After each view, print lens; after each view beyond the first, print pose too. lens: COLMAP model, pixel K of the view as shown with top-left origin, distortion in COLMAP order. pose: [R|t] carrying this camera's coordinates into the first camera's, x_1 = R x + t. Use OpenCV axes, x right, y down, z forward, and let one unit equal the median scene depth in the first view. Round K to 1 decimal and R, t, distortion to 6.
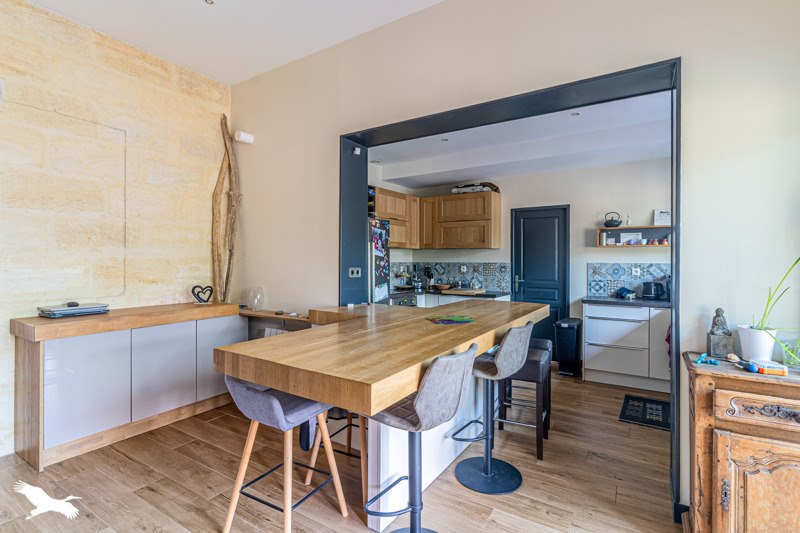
lens RADIAL K [[391.2, 0, 408.2], [0, 391.2, 261.6], [0, 0, 1]] dist [-0.006572, -0.000944]
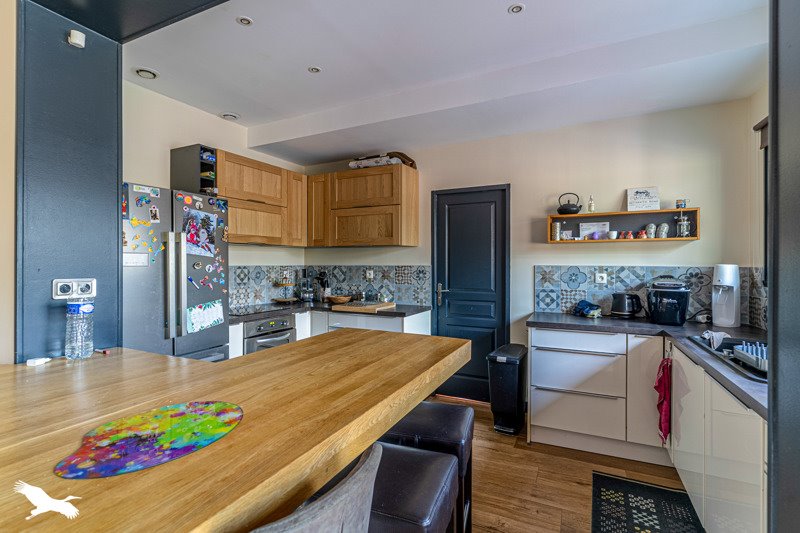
lens RADIAL K [[391.2, 0, 392.2], [0, 391.2, 266.3], [0, 0, 1]] dist [-0.006572, -0.000944]
pose [[0.996382, -0.004197, 0.084887, 0.148179], [0.003701, 0.999975, 0.005998, -0.000731], [-0.084910, -0.005662, 0.996373, 0.329206]]
